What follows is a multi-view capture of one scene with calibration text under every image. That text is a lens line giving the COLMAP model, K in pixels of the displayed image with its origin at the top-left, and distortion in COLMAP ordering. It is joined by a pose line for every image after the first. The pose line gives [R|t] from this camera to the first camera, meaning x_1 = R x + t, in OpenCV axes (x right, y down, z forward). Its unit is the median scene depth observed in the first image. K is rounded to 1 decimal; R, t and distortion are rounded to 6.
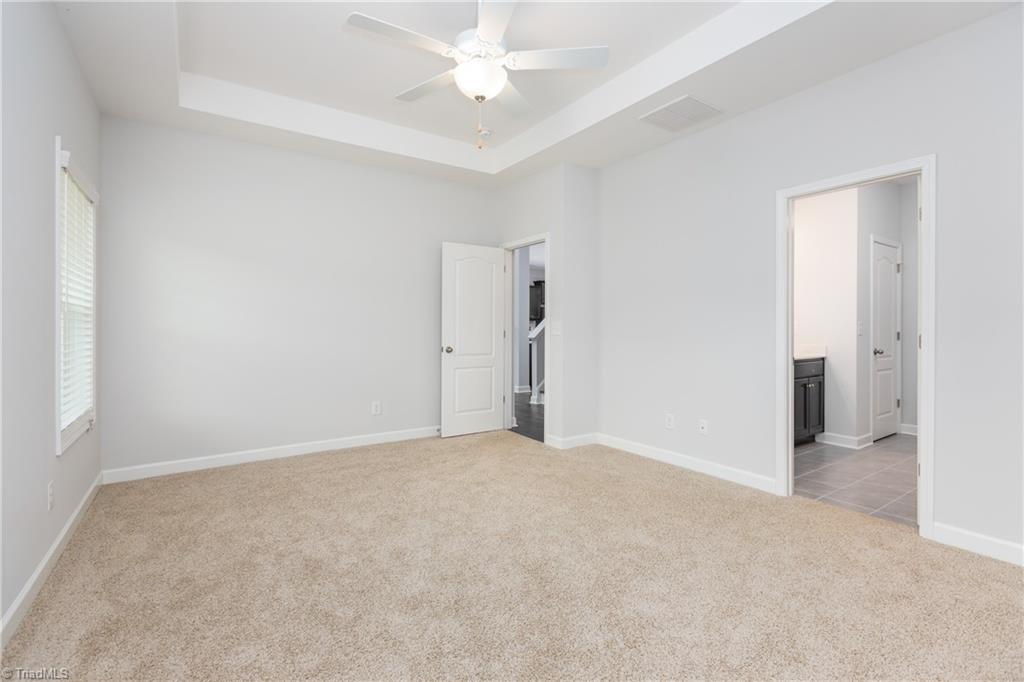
lens RADIAL K [[460.0, 0, 509.3], [0, 460.0, 335.2], [0, 0, 1]] dist [-0.000865, -0.000278]
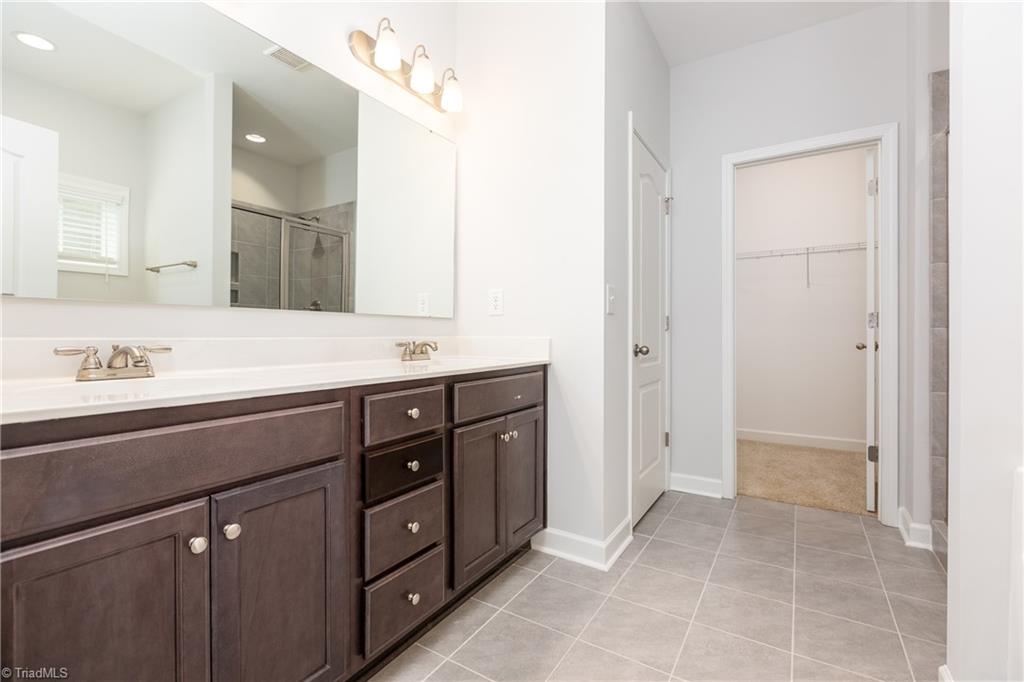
lens RADIAL K [[460.0, 0, 511.5], [0, 460.0, 338.2], [0, 0, 1]] dist [-0.000865, -0.000278]
pose [[0.912105, -0.001252, 0.409954, 0.468419], [-0.000423, 0.999992, 0.003995, 0.020952], [-0.409955, -0.003818, 0.912098, 0.600598]]
